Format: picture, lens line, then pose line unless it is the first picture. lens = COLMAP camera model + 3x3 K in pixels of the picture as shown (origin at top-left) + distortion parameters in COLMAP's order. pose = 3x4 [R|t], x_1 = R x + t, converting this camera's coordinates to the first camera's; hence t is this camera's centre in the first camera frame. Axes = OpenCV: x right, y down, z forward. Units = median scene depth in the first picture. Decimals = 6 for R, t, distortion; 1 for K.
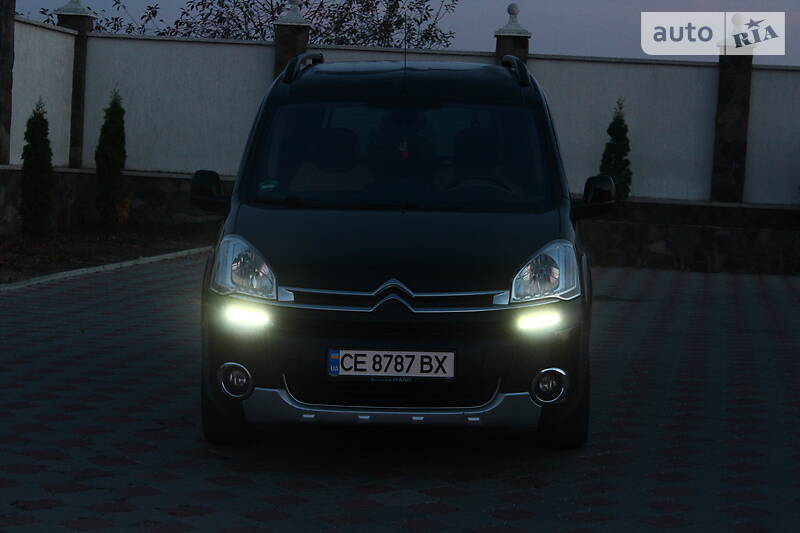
lens RADIAL K [[1973.3, 0, 394.8], [0, 1973.3, 271.7], [0, 0, 1]] dist [0.136356, 0.000000]
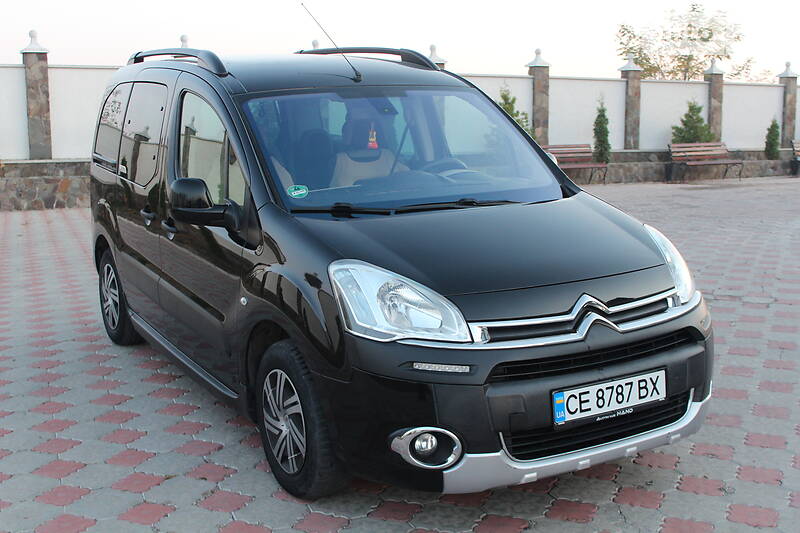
lens RADIAL K [[989.6, 0, 398.9], [0, 989.6, 274.4], [0, 0, 1]] dist [-0.042749, 0.000000]
pose [[0.851209, -0.131304, 0.508136, -0.290668], [0.081468, 0.989519, 0.119224, -0.063996], [-0.518465, -0.060088, 0.852985, 0.685427]]
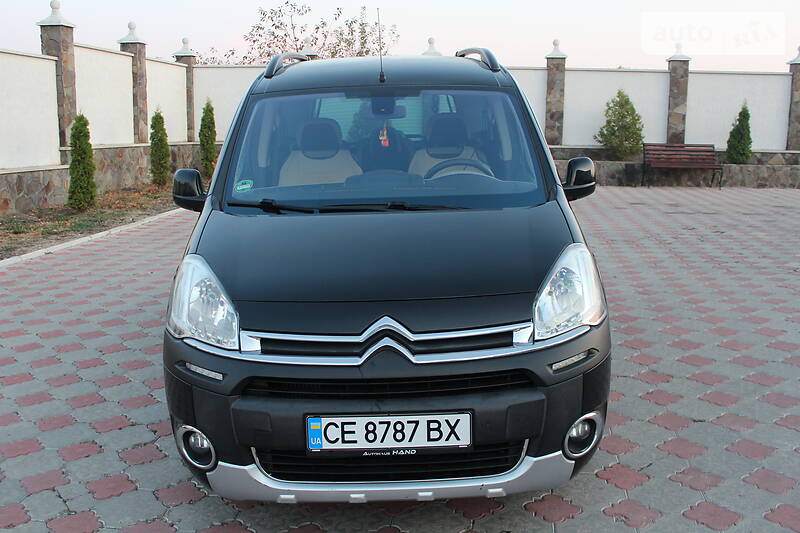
lens RADIAL K [[837.0, 0, 402.0], [0, 837.0, 272.0], [0, 0, 1]] dist [-0.086460, 0.000000]
pose [[0.998265, -0.048130, 0.033926, -0.004744], [0.043660, 0.991564, 0.122040, -0.055105], [-0.039514, -0.120347, 0.991945, 0.682448]]
